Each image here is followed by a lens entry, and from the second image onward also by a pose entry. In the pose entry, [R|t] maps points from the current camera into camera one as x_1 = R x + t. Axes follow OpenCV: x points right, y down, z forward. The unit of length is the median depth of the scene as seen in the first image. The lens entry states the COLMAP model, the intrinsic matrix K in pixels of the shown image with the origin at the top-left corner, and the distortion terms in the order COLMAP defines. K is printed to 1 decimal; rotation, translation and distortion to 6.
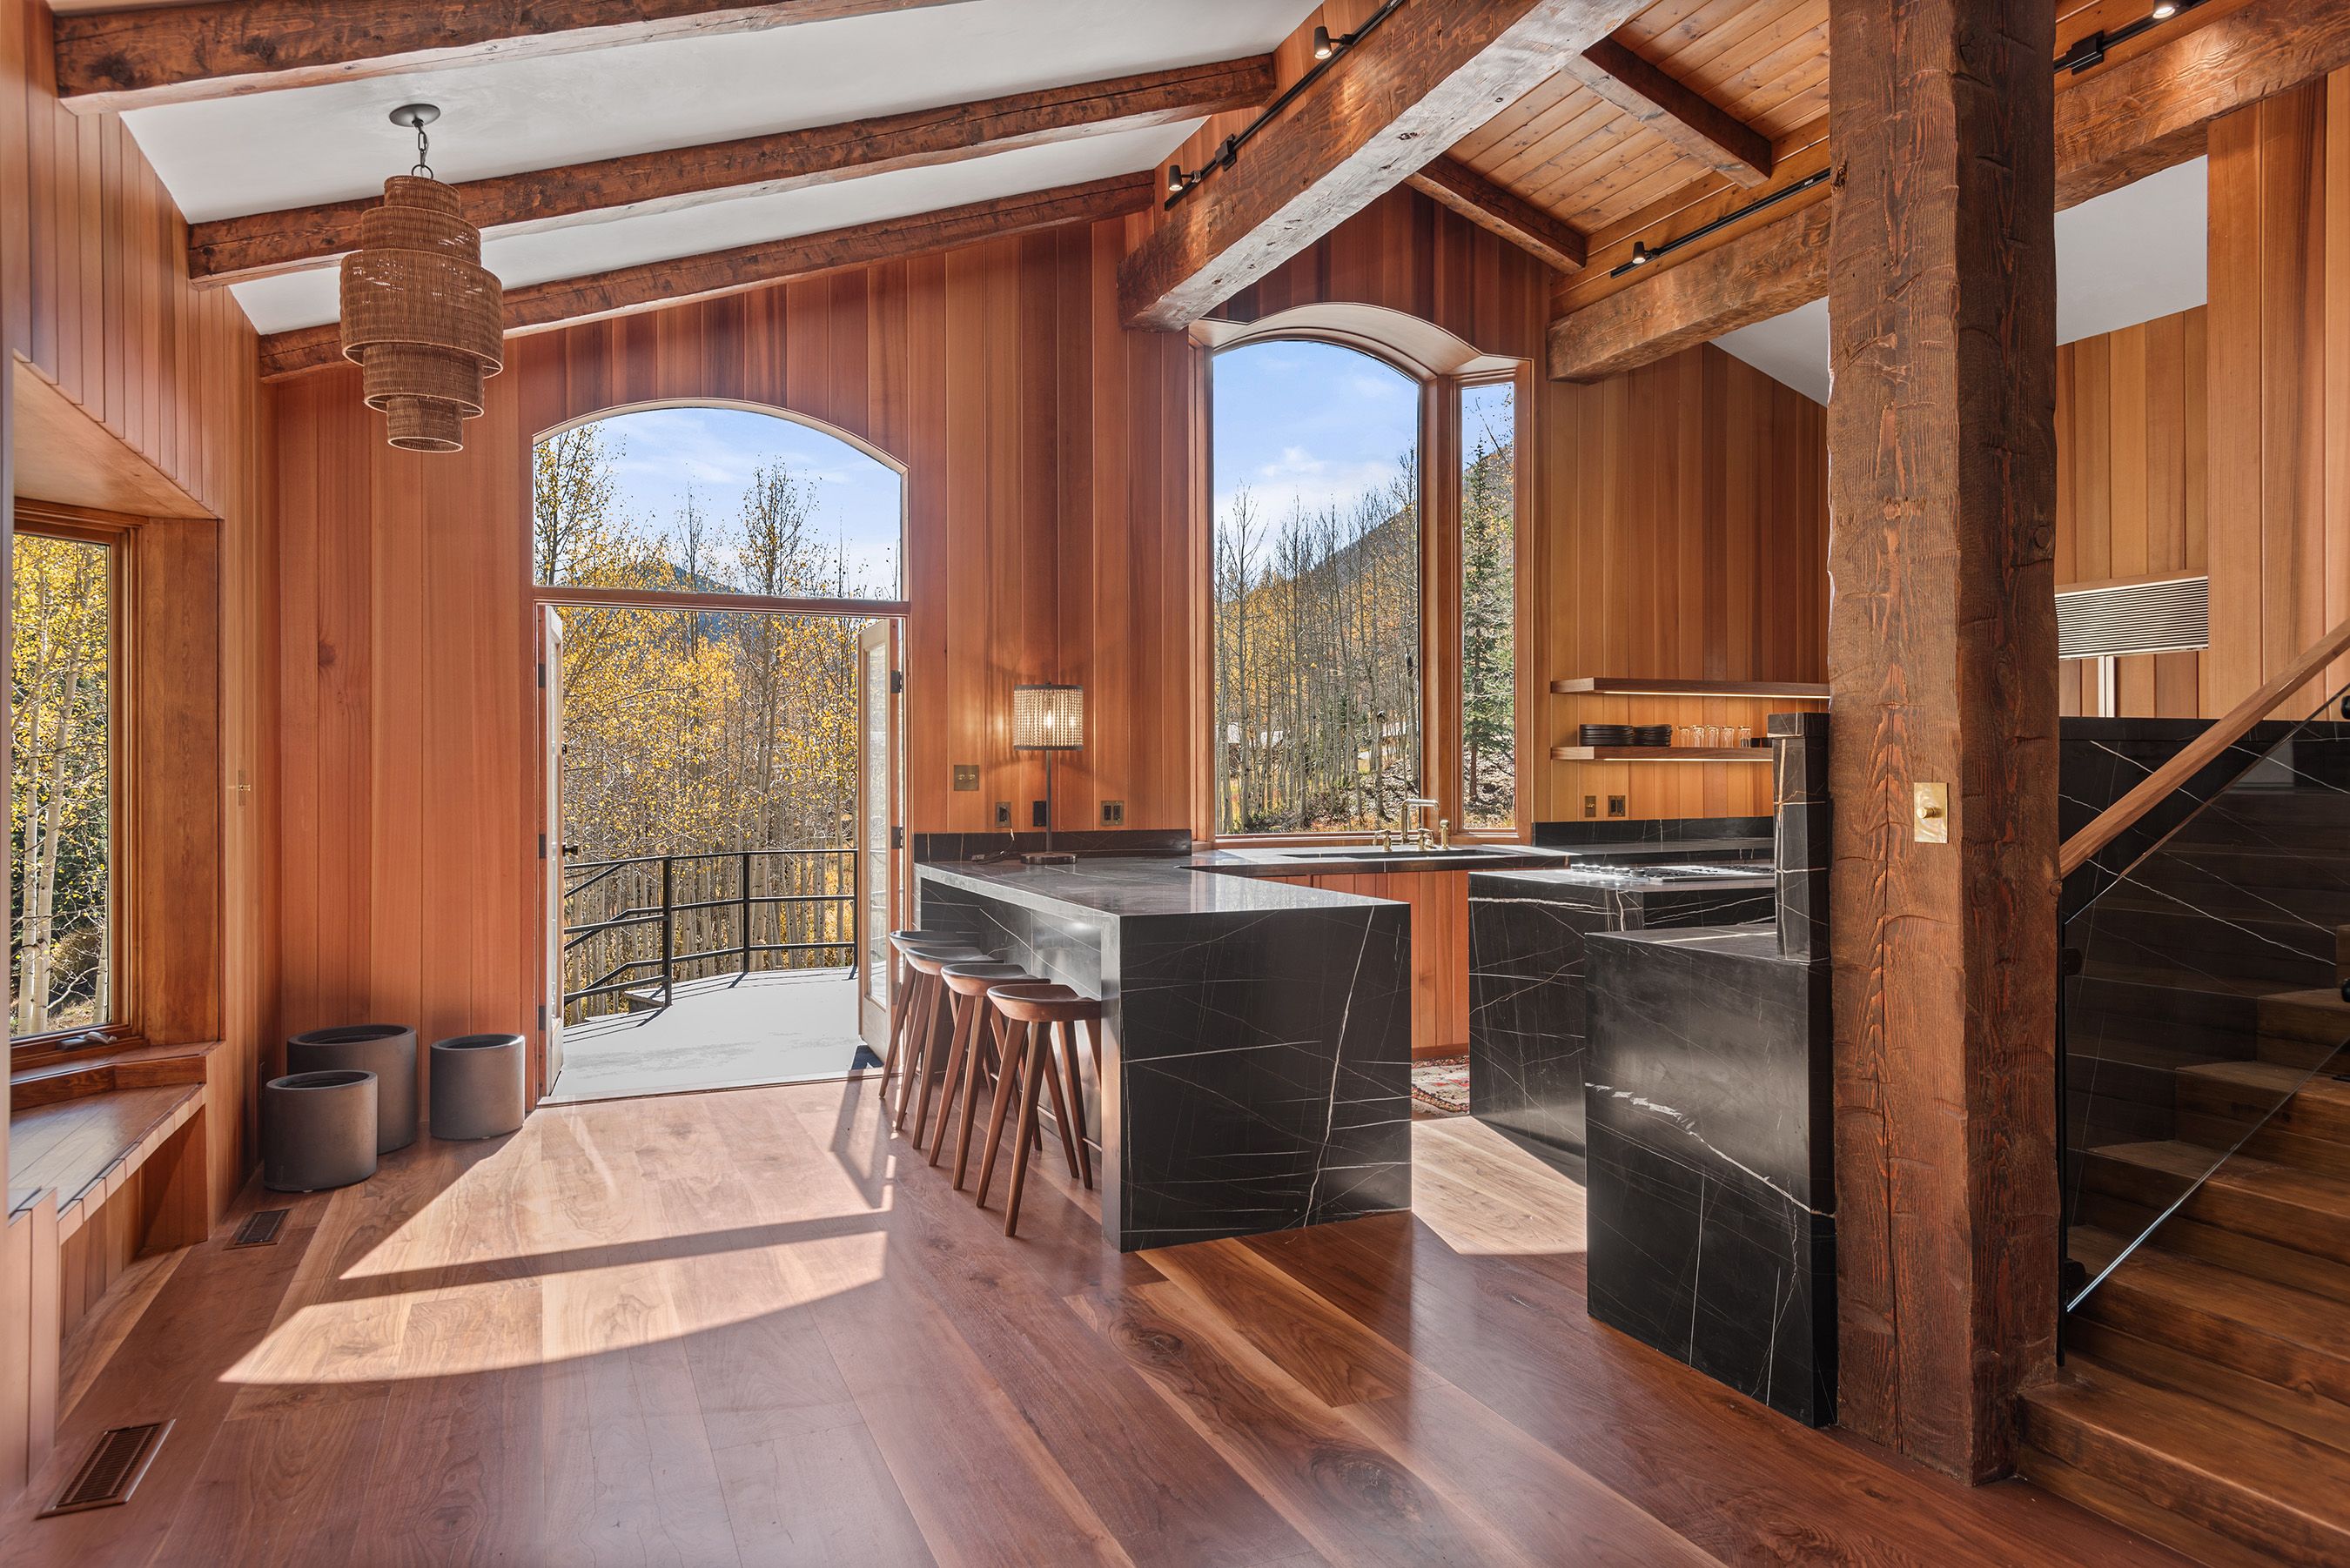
lens RADIAL K [[1459.5, 0, 1160.1], [0, 1459.5, 774.3], [0, 0, 1]] dist [0.006470, -0.000420]
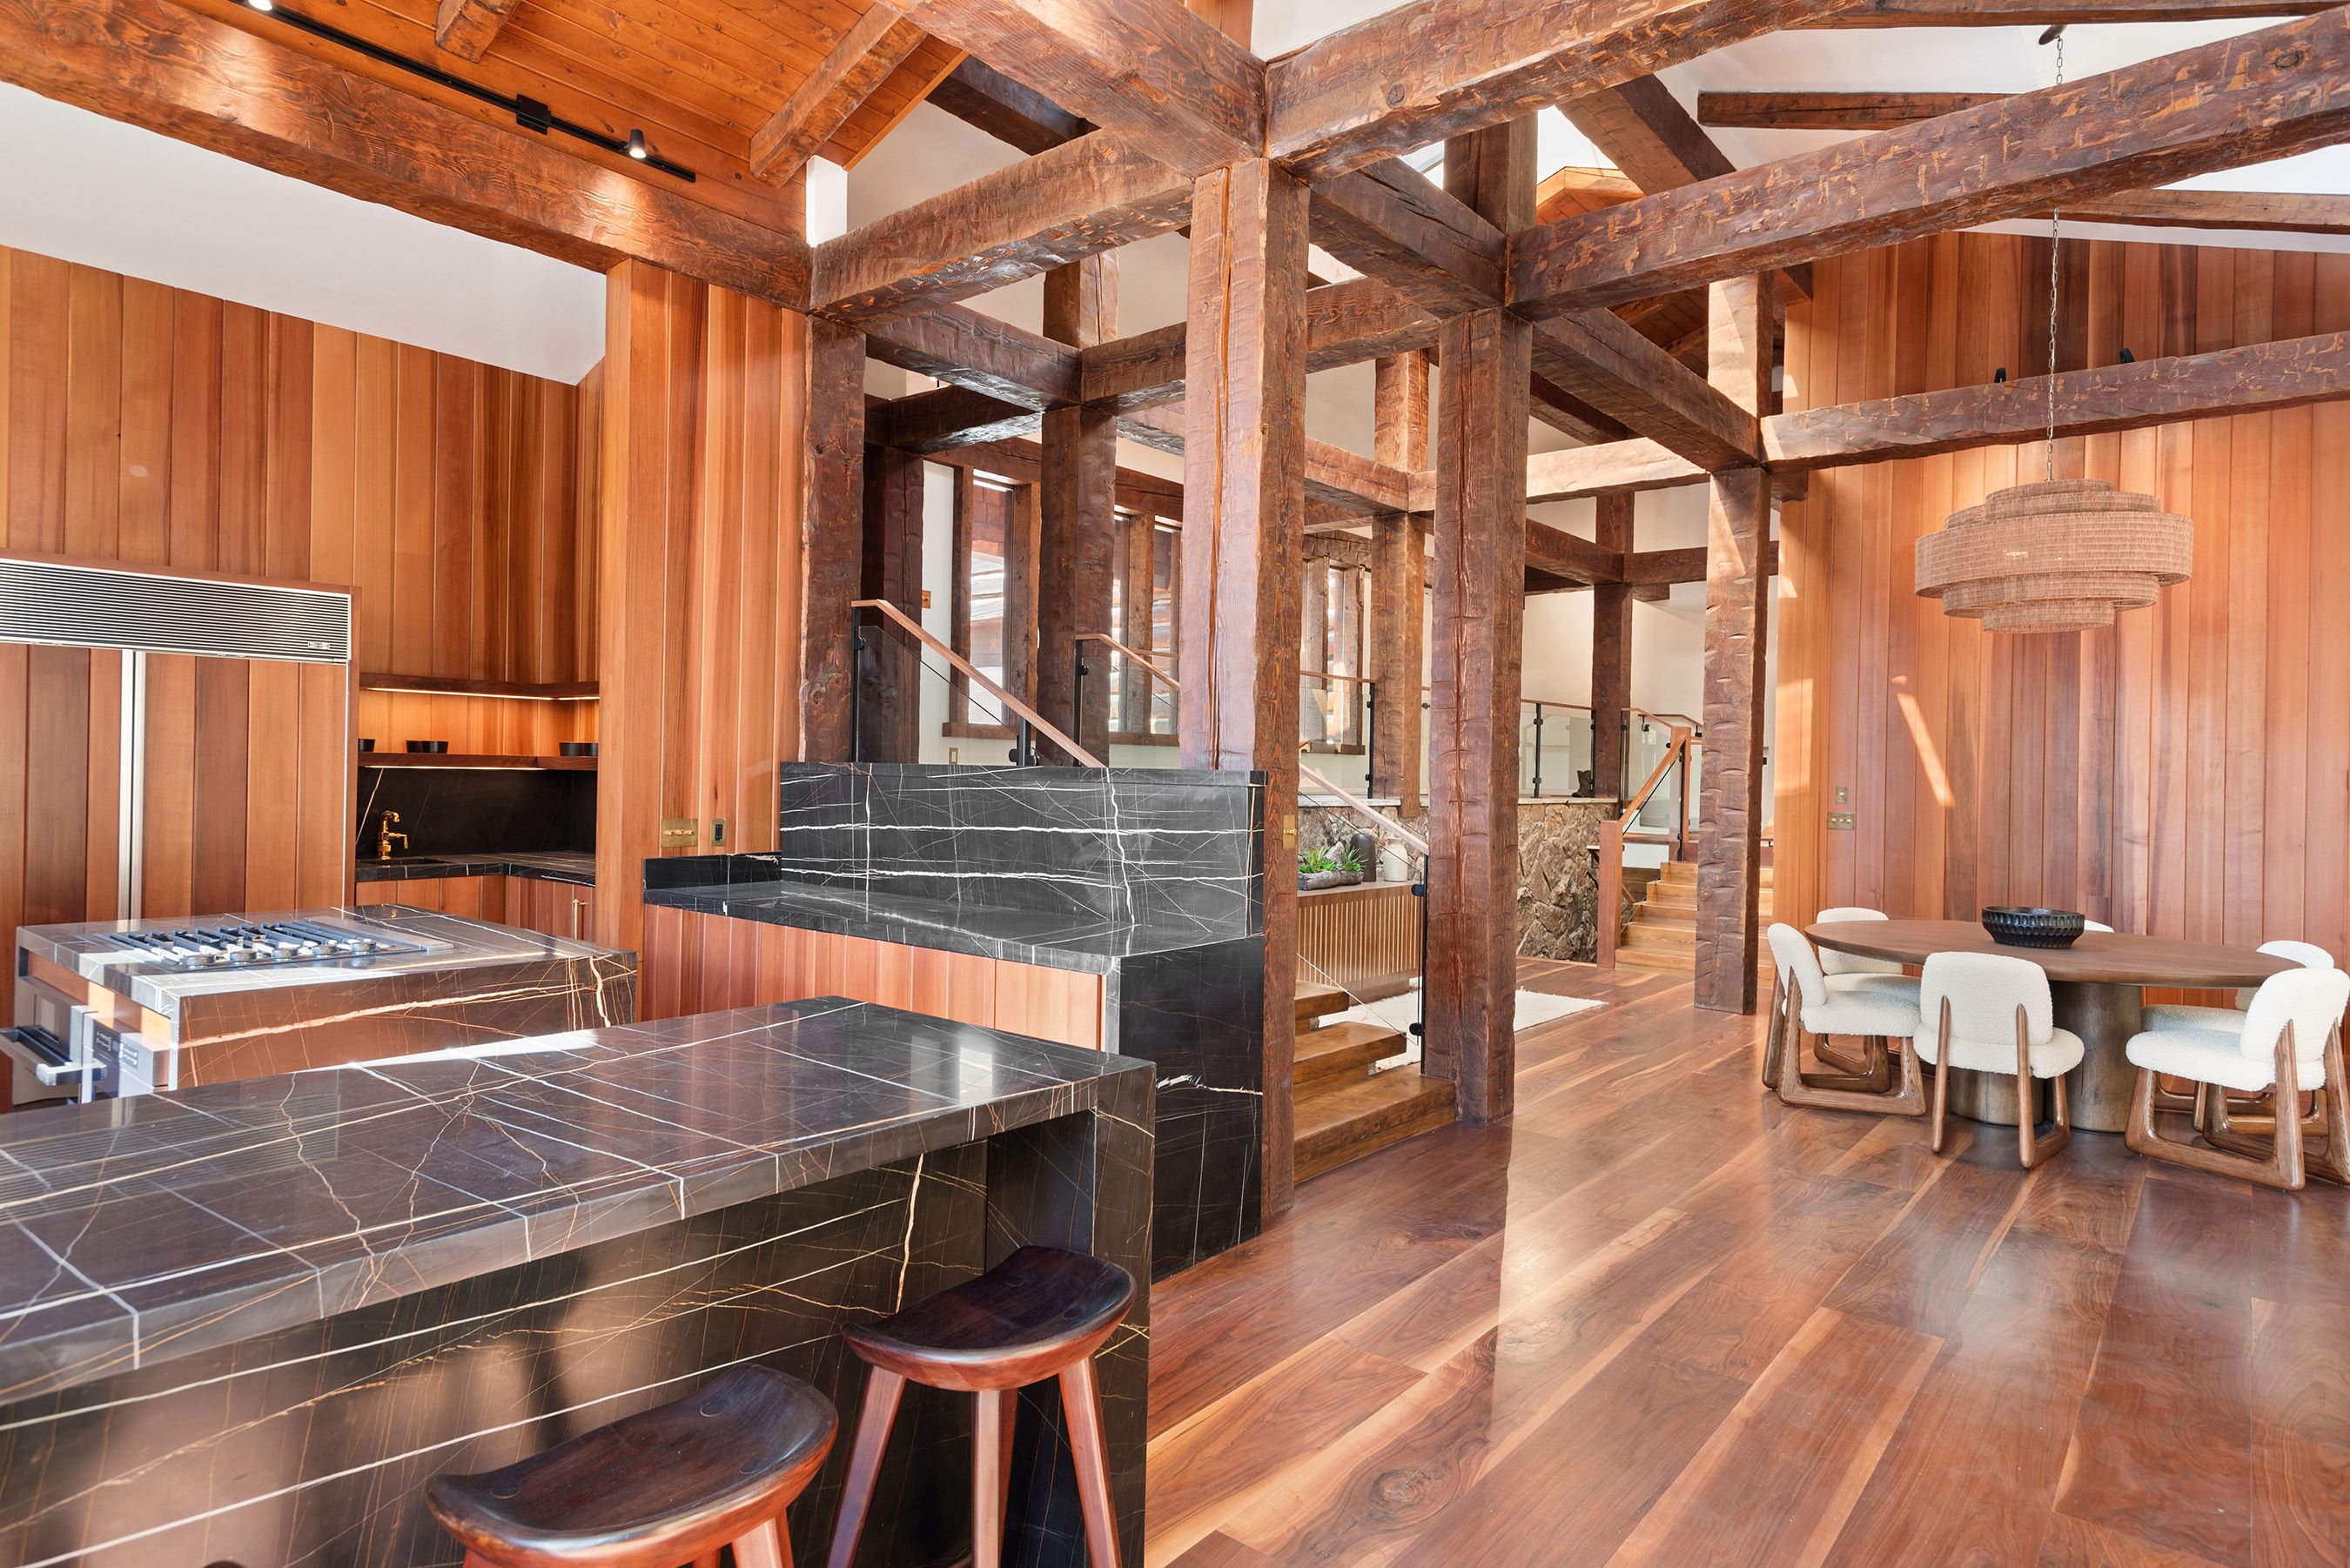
lens RADIAL K [[1288.7, 0, 1175.7], [0, 1288.7, 773.9], [0, 0, 1]] dist [0.029413, -0.014148]
pose [[-0.462293, -0.008169, 0.886689, -0.326745], [-0.018946, 0.999820, -0.000666, -0.017092], [-0.886525, -0.017107, -0.462365, 0.780341]]
